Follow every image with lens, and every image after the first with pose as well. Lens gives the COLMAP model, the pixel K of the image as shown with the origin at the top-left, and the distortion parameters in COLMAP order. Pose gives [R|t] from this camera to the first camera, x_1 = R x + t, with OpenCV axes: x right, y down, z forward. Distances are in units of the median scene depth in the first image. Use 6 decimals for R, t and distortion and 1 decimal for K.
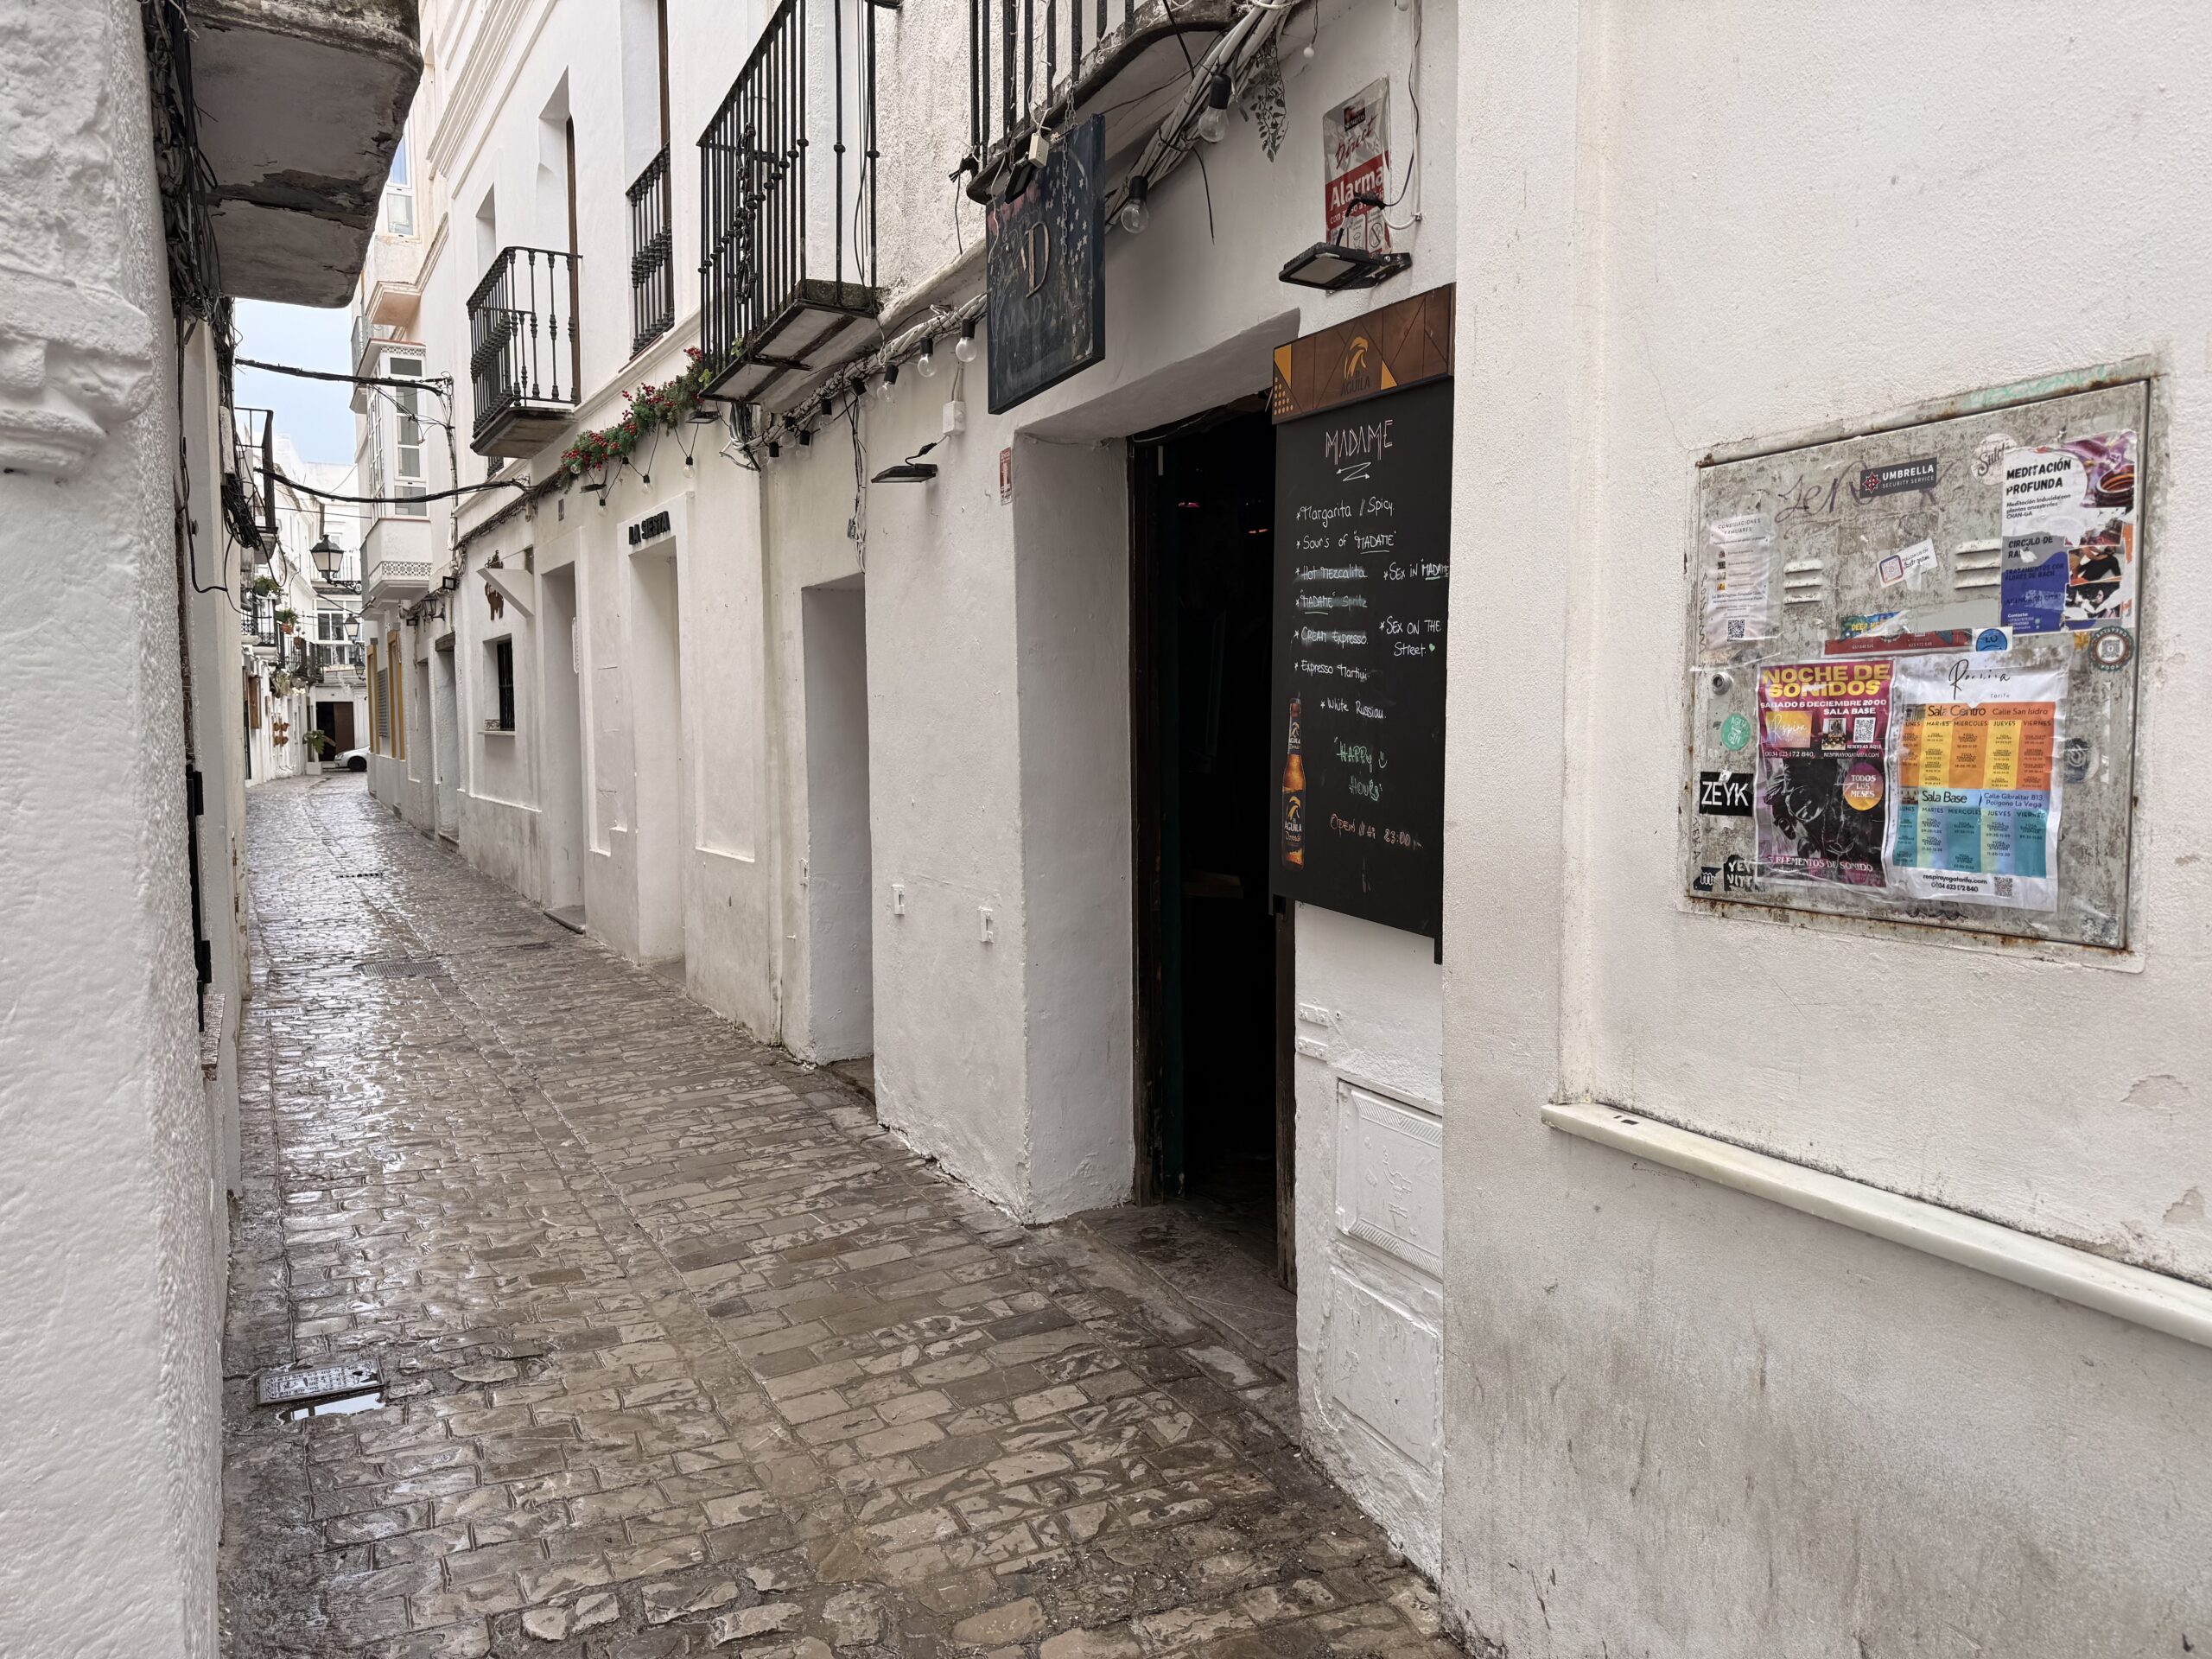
lens RADIAL K [[1526.3, 0, 1109.8], [0, 1526.3, 829.6], [0, 0, 1]] dist [0.066599, -0.080576]
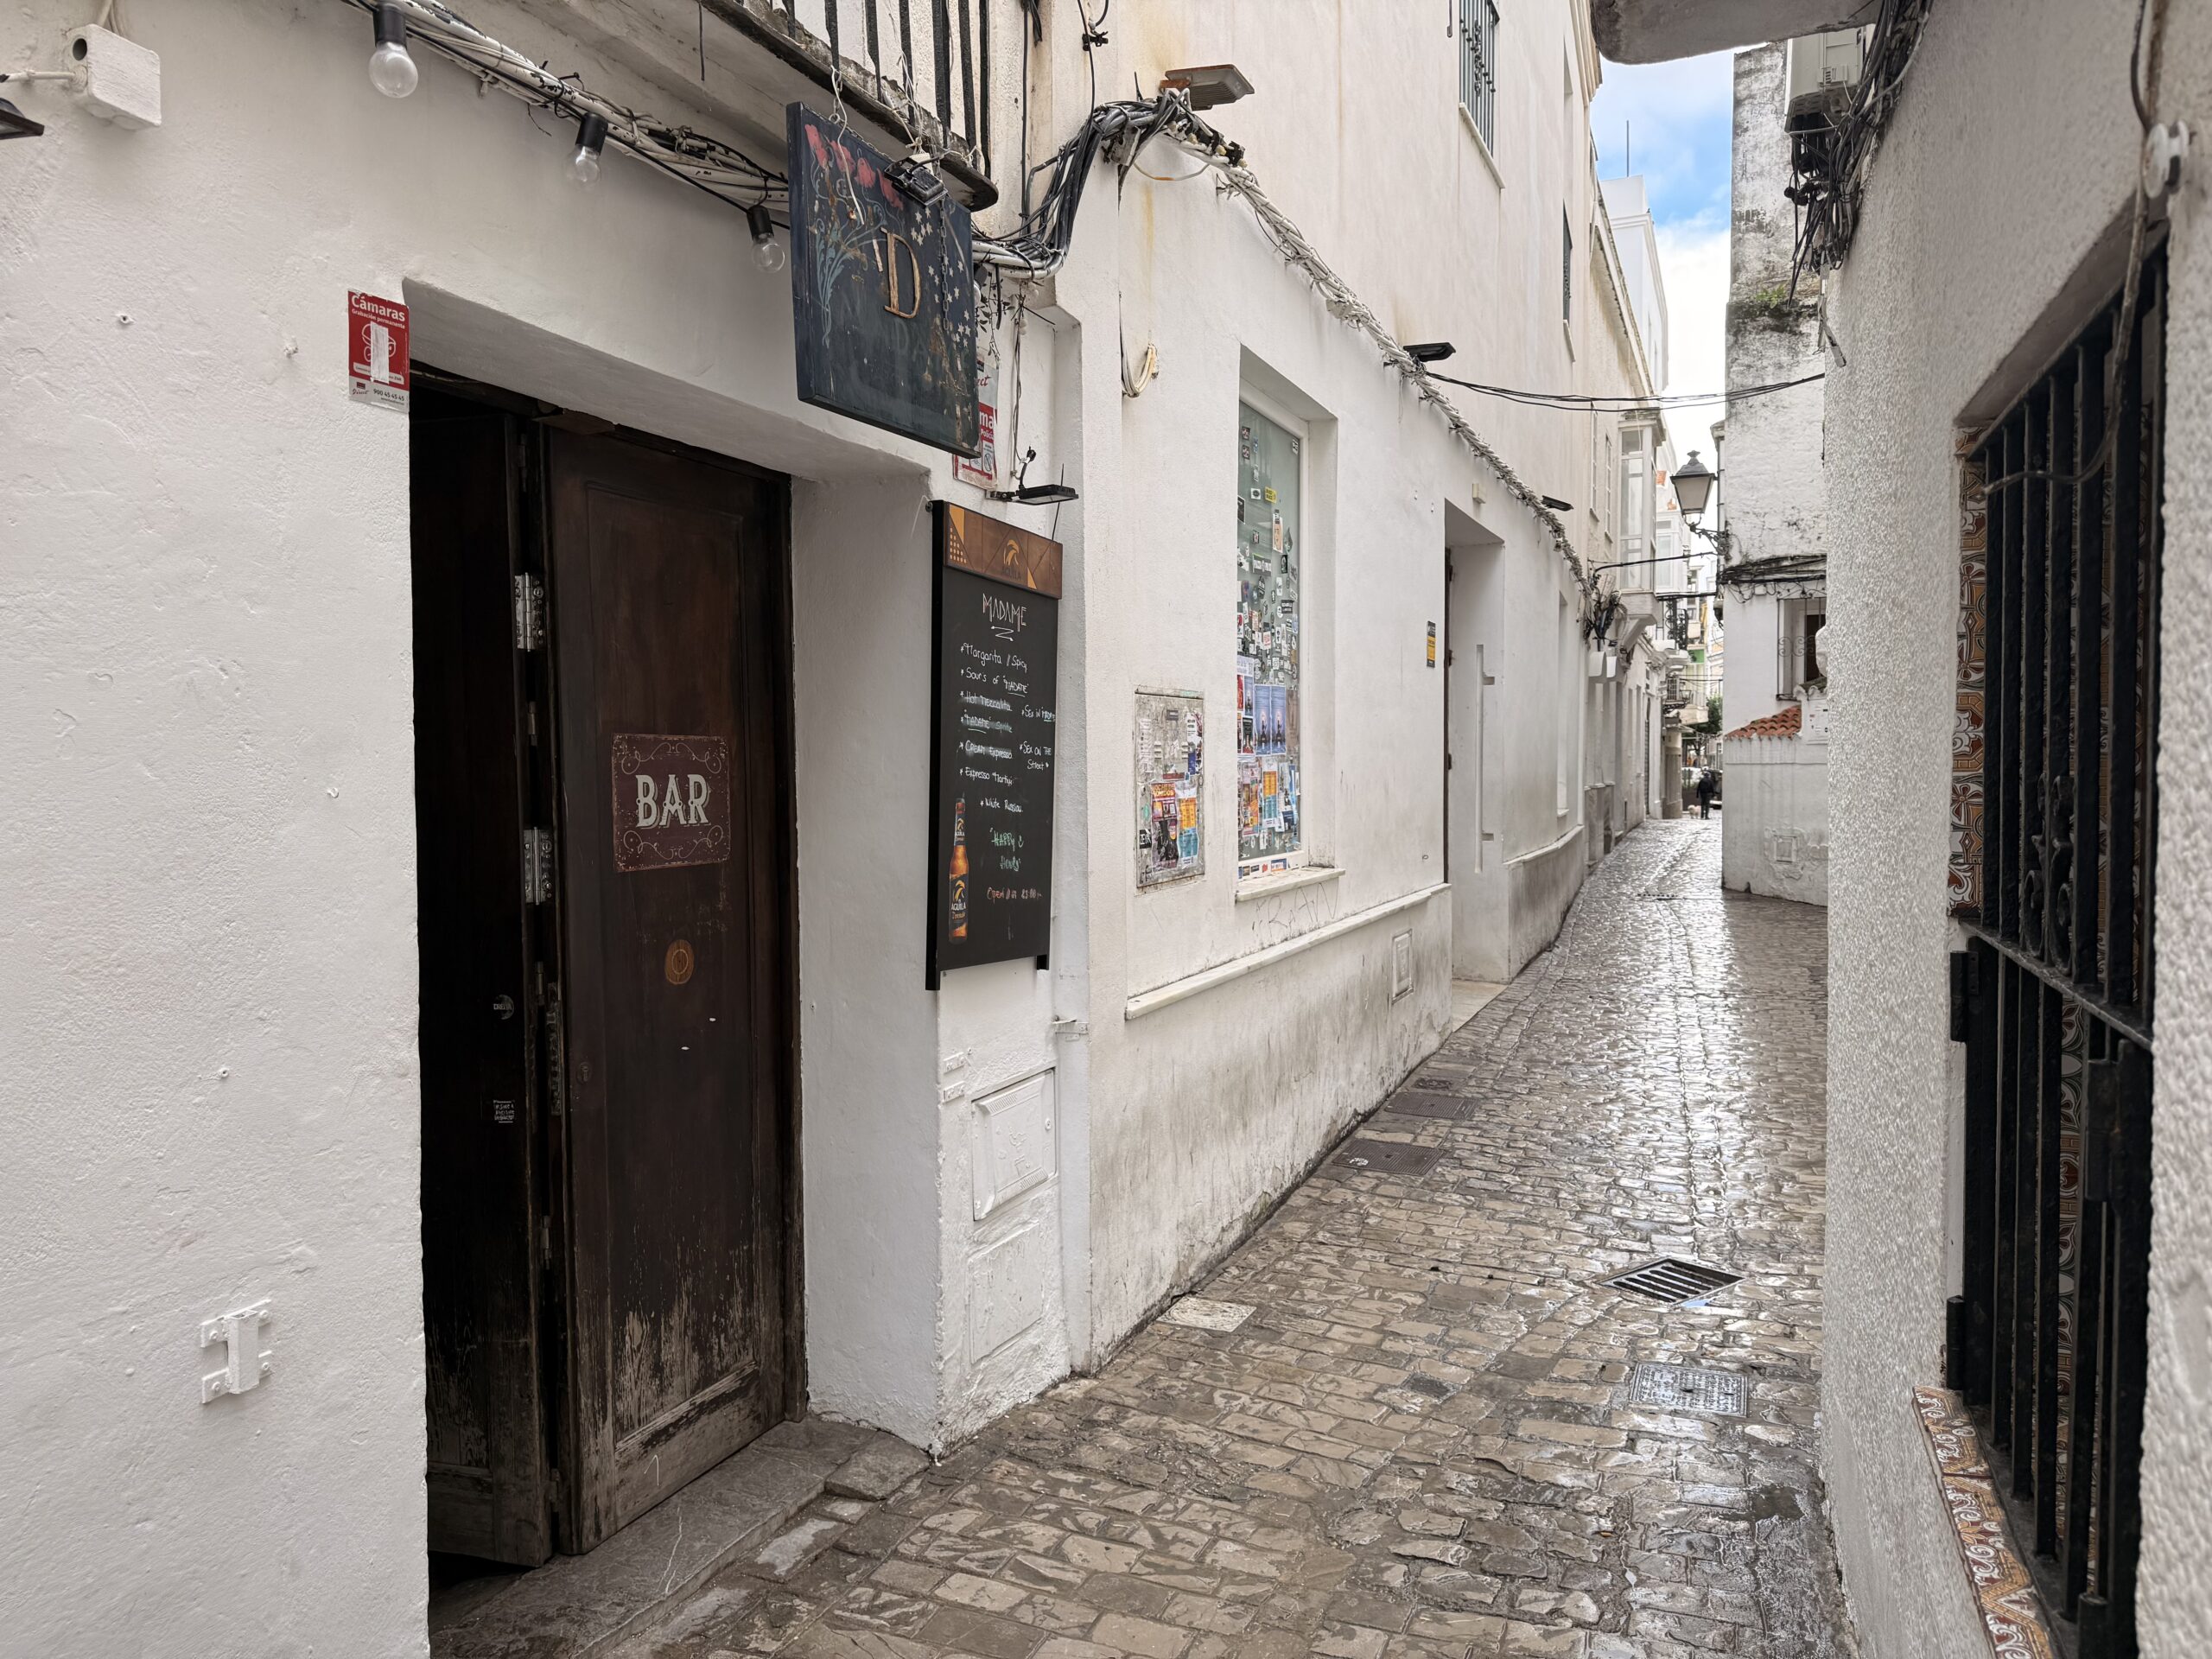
lens RADIAL K [[1526.3, 0, 1109.8], [0, 1526.3, 829.6], [0, 0, 1]] dist [0.066599, -0.080576]
pose [[-0.642126, -0.015207, 0.766448, -0.921521], [0.070265, 0.994427, 0.078598, -0.155854], [-0.763372, 0.104324, -0.637479, 1.771254]]
